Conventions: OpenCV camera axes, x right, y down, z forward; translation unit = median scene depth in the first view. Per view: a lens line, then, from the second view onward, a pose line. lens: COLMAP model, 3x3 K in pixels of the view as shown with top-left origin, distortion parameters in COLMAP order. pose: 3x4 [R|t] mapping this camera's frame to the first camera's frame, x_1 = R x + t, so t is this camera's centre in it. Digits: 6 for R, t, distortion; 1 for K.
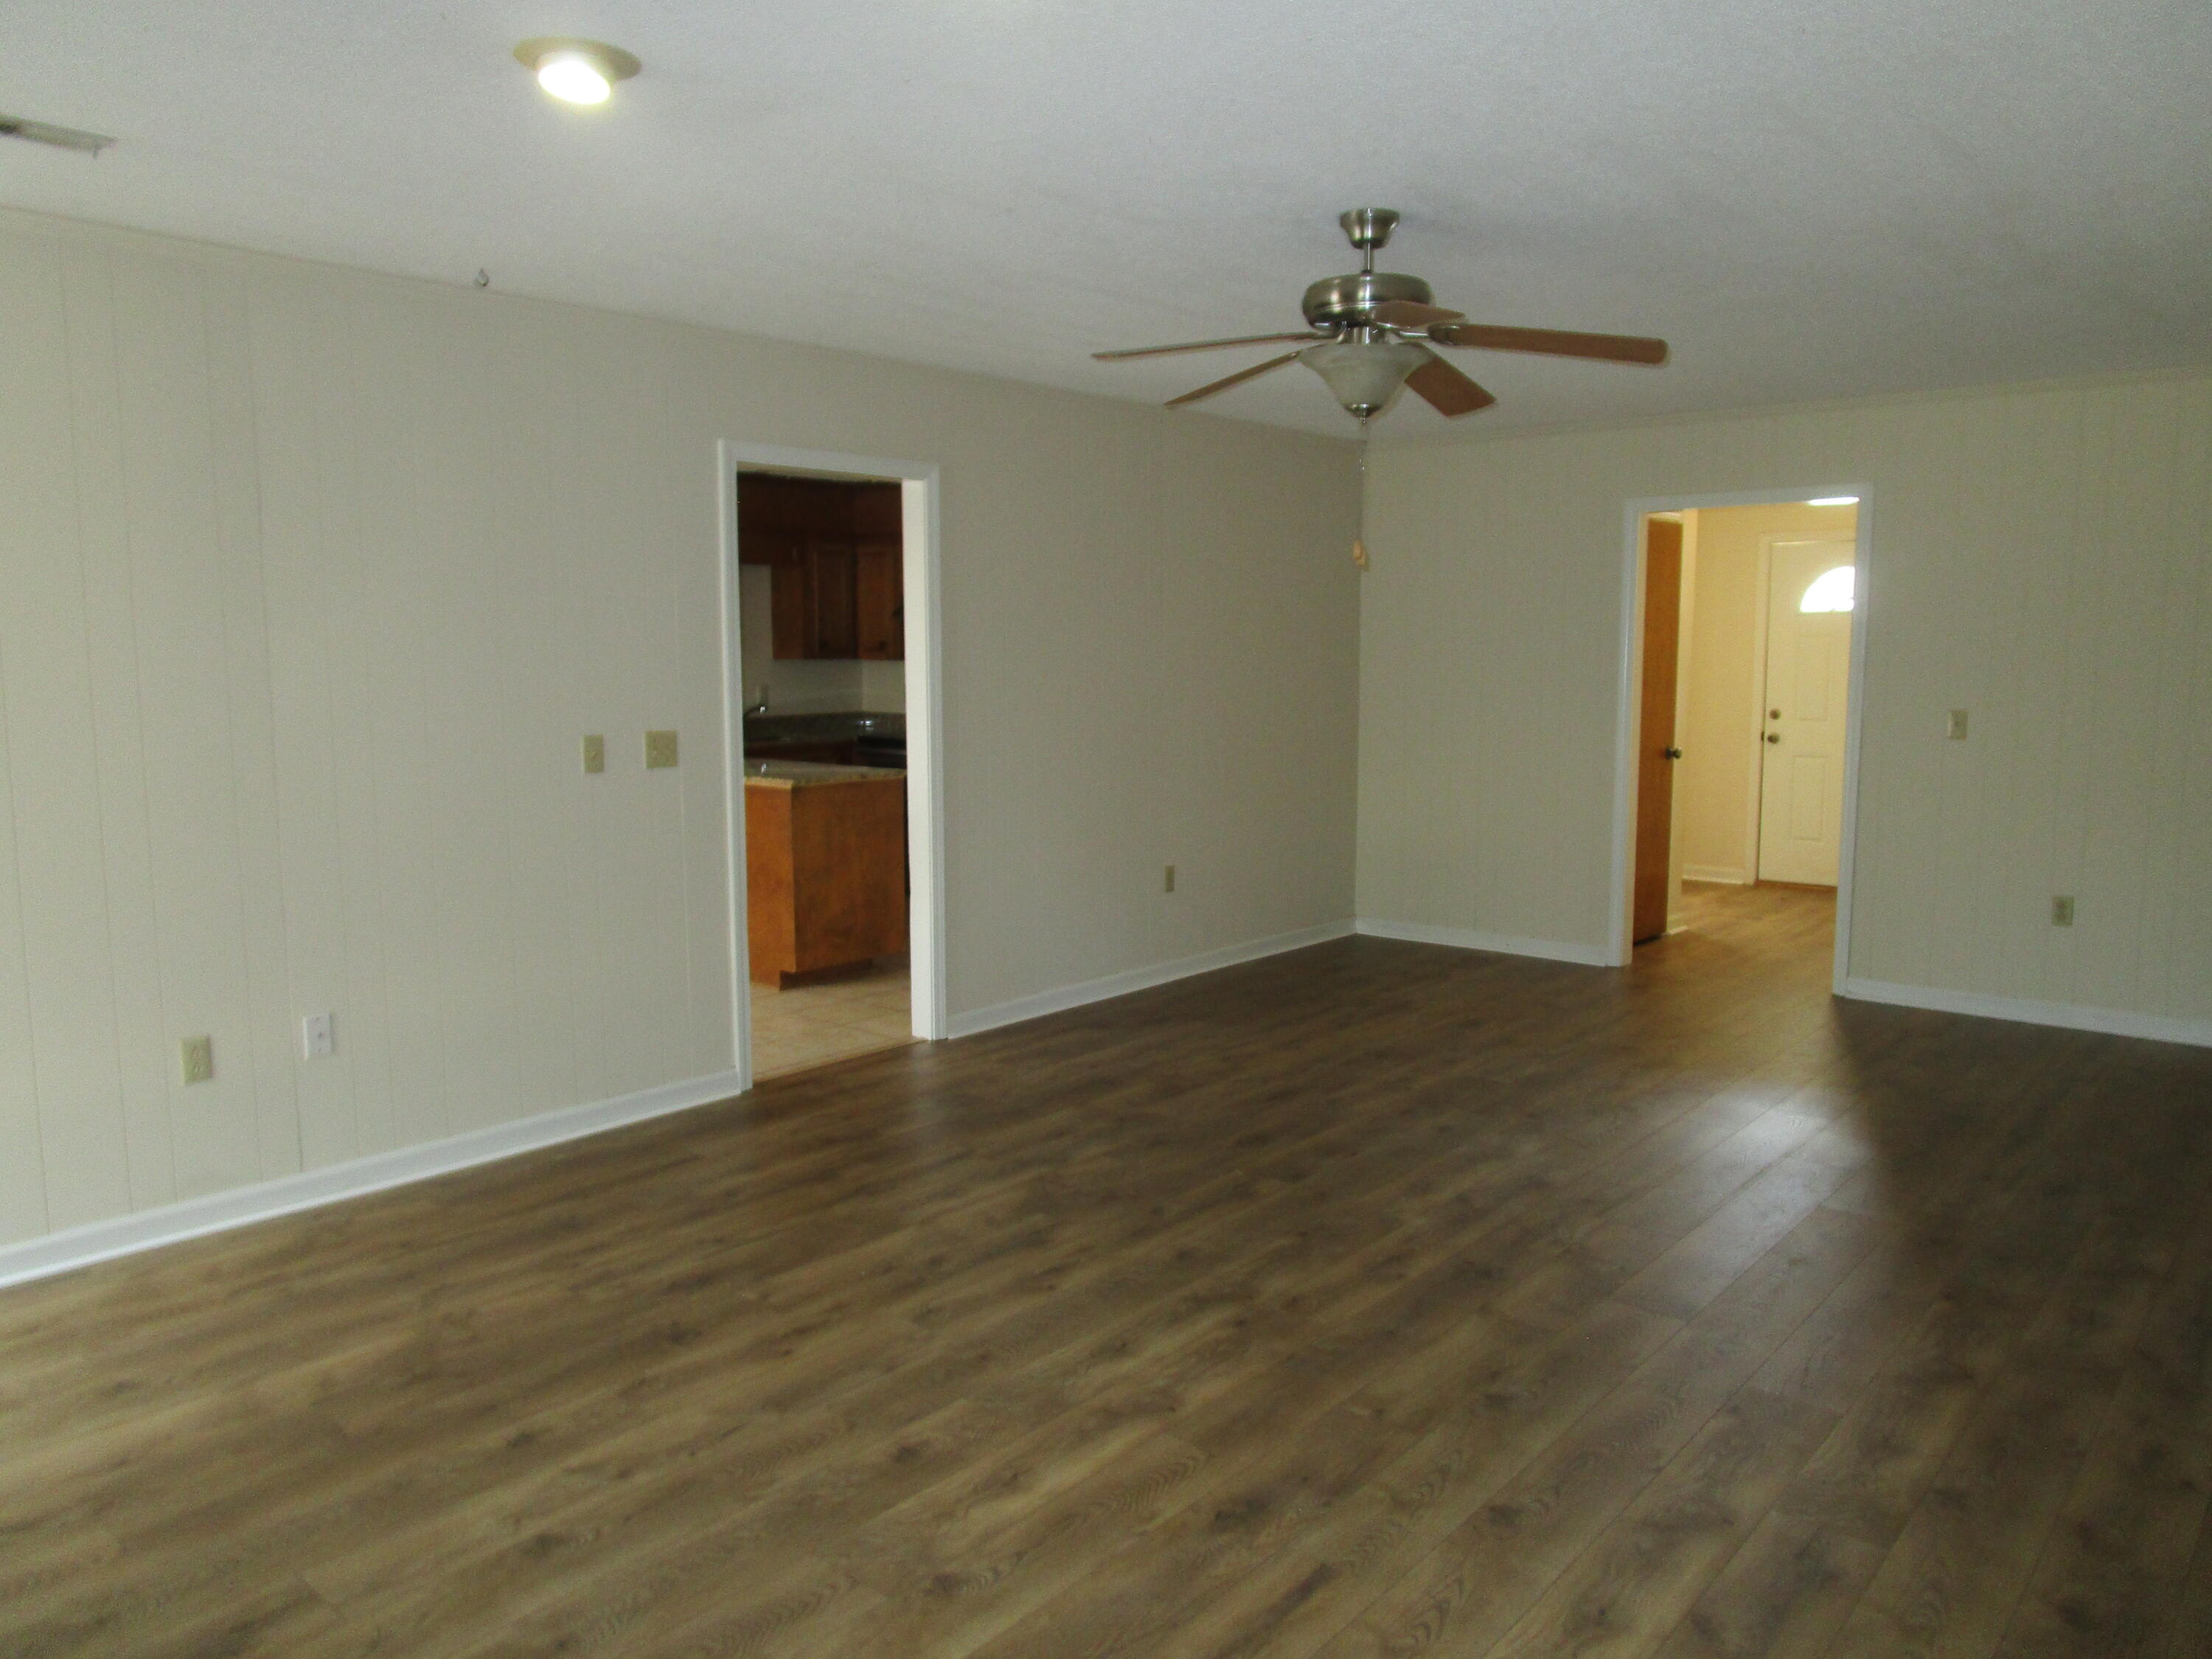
lens RADIAL K [[1579.8, 0, 1104.5], [0, 1579.8, 828.0], [0, 0, 1]] dist [-0.028245, 0.011473]
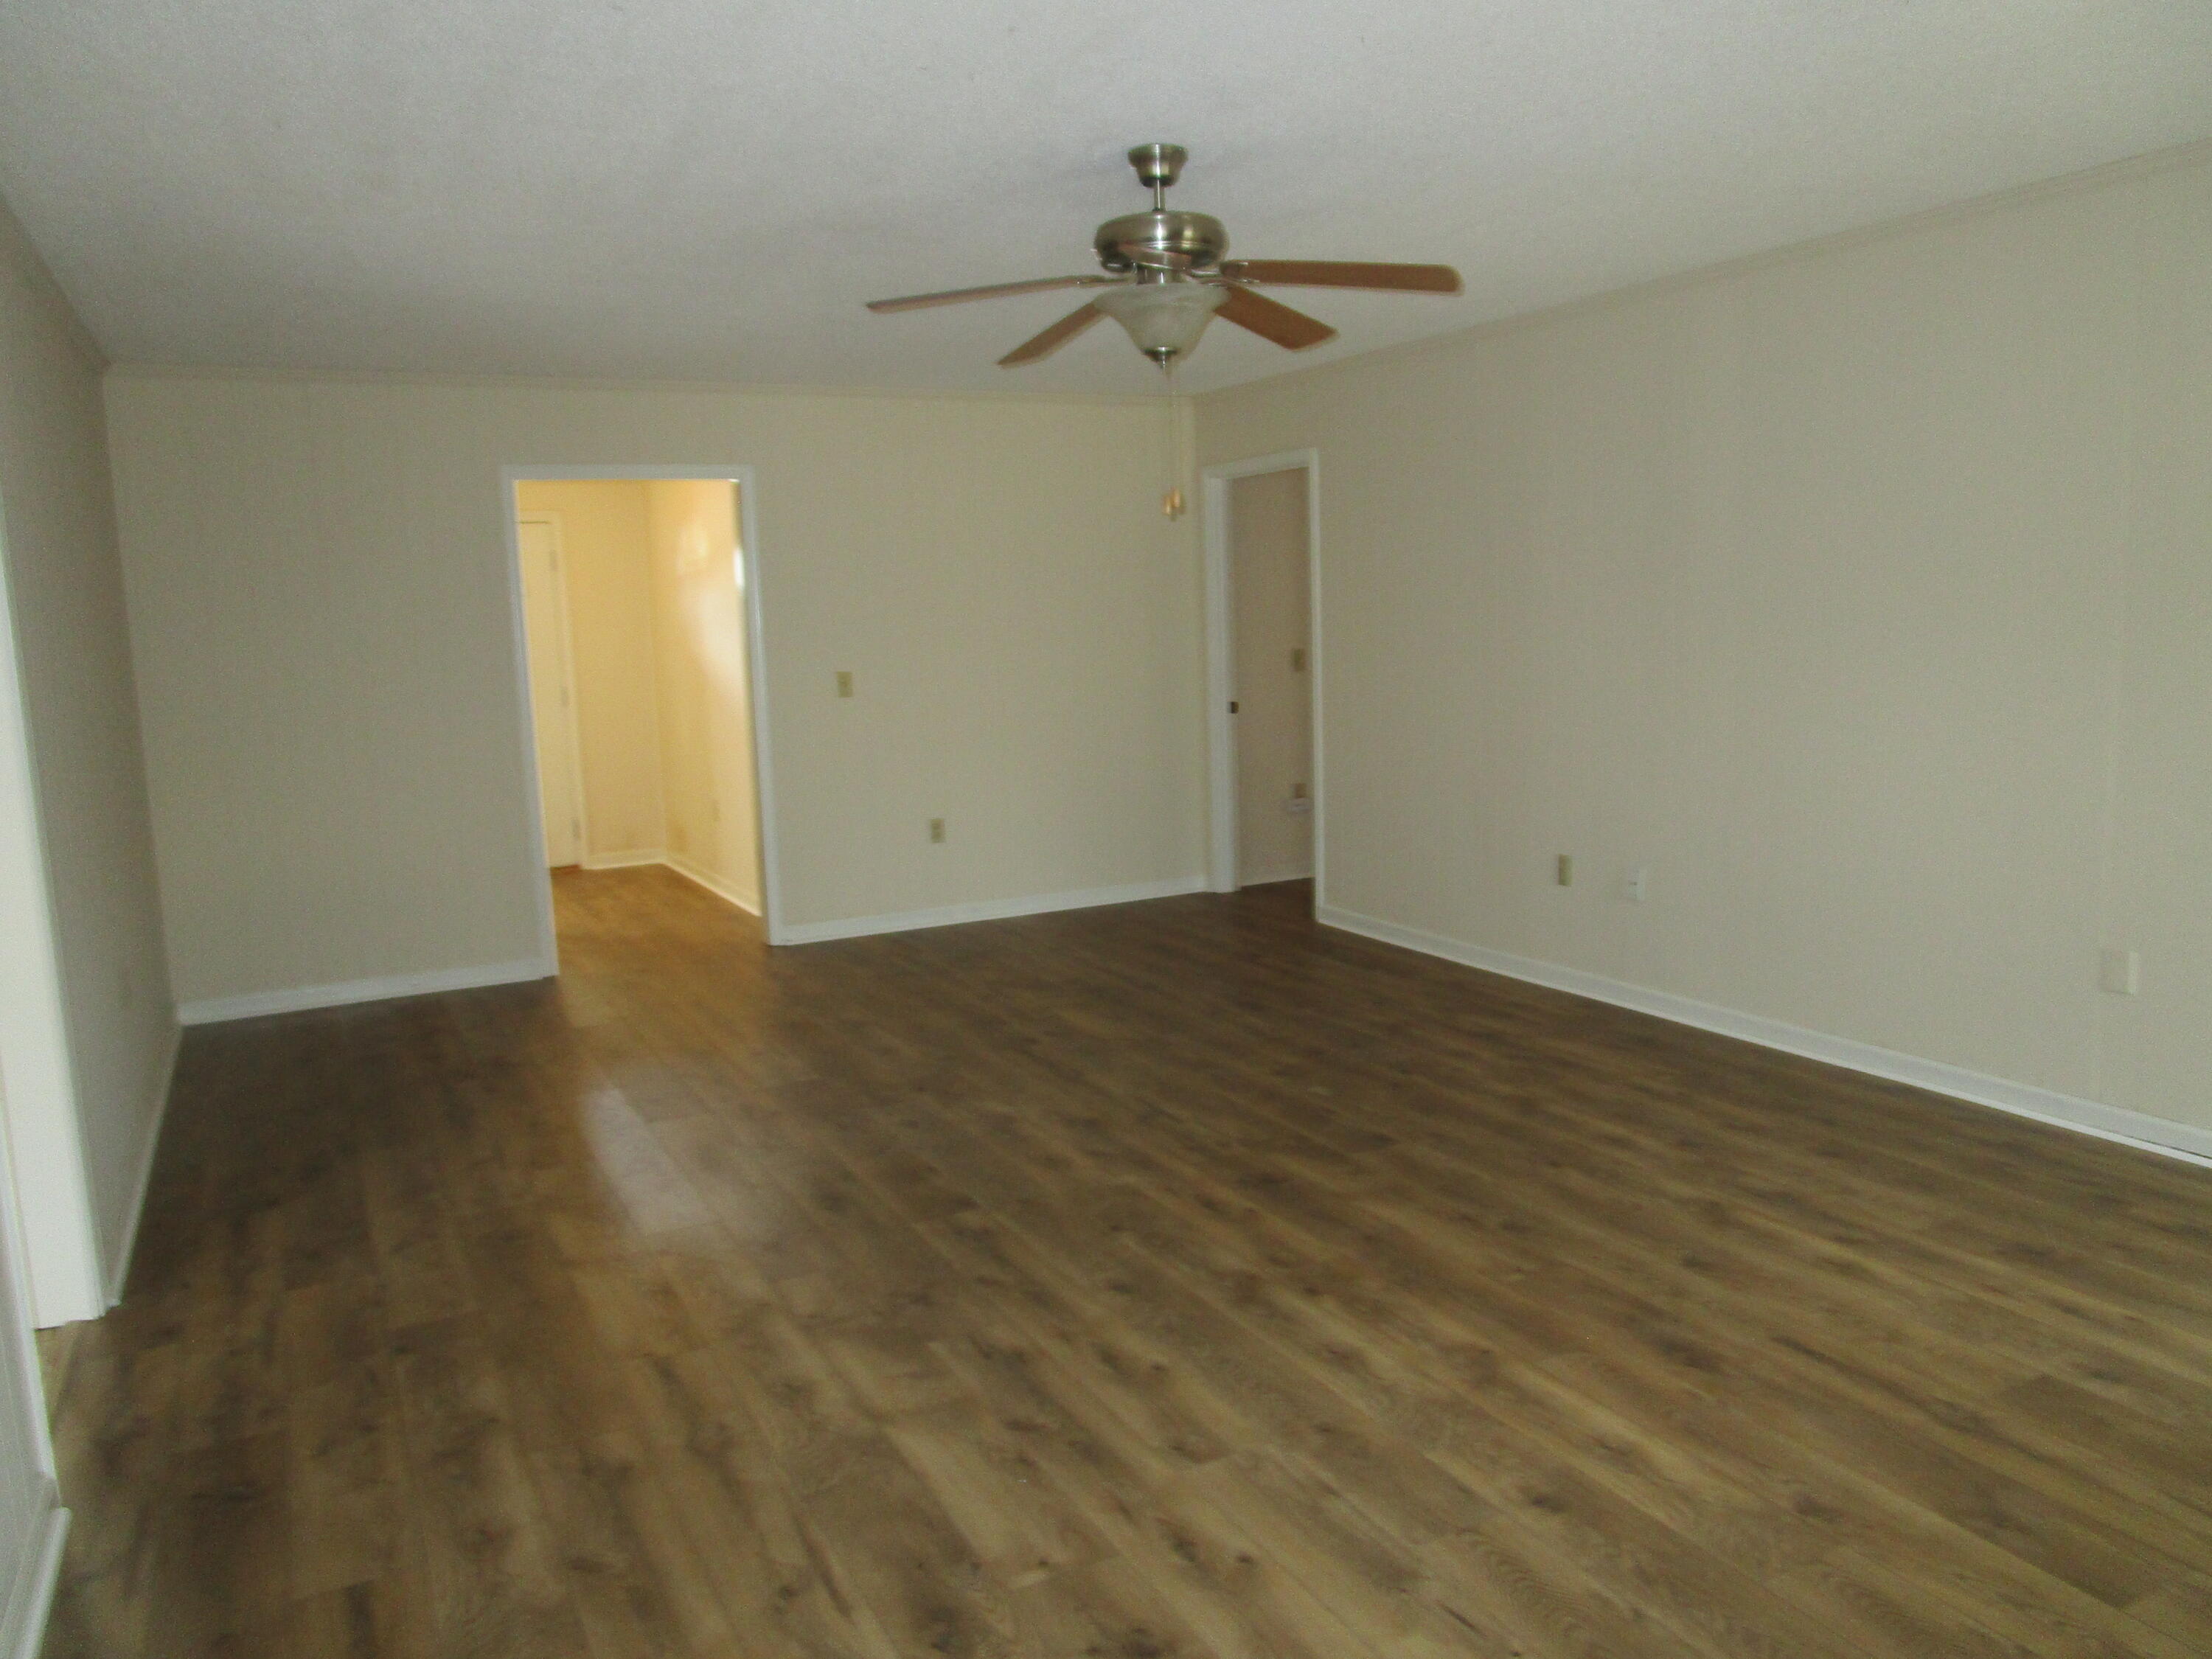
lens RADIAL K [[1579.8, 0, 1108.2], [0, 1579.8, 829.2], [0, 0, 1]] dist [-0.028245, 0.011473]
pose [[0.366624, -0.138439, 0.920012, -0.794148], [0.140665, 0.985748, 0.092276, -0.071861], [-0.919674, 0.095582, 0.380872, 0.701084]]
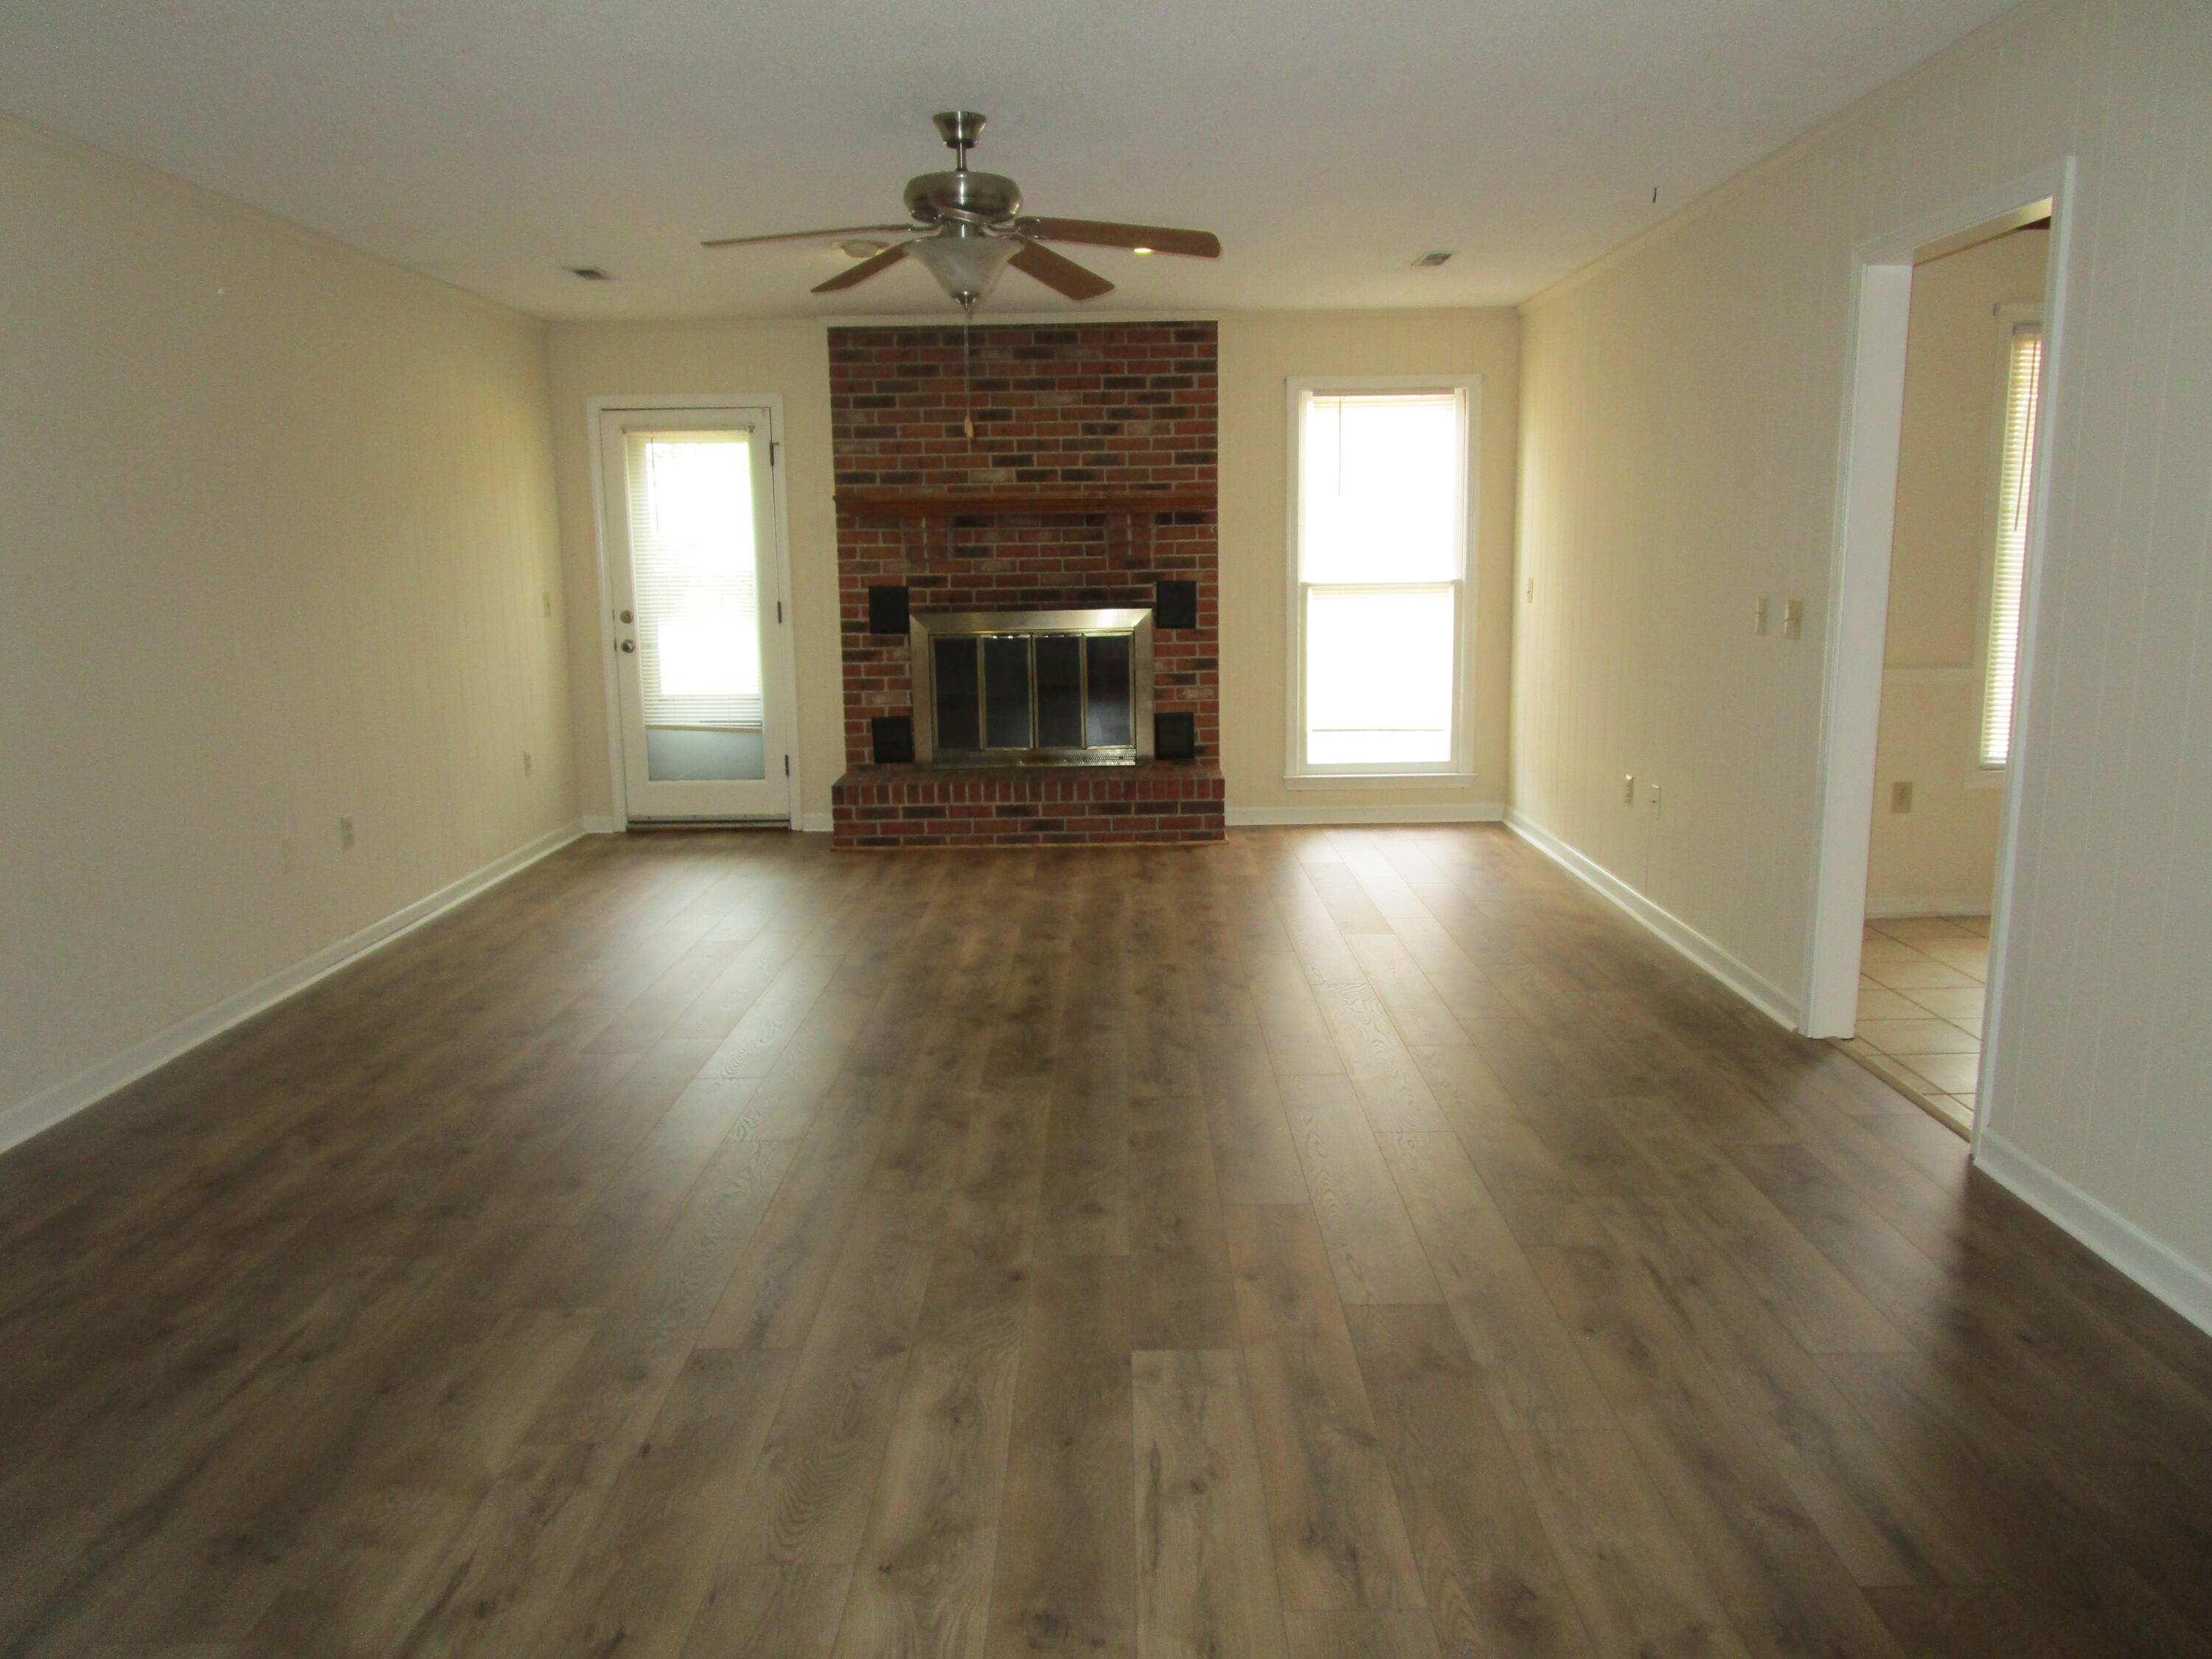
lens RADIAL K [[1579.8, 0, 1099.1], [0, 1579.8, 834.2], [0, 0, 1]] dist [-0.028245, 0.011473]
pose [[-0.766741, 0.129895, -0.628678, 0.850417], [-0.058243, 0.961200, 0.269633, -0.207960], [0.639309, 0.243355, -0.729426, 1.991327]]
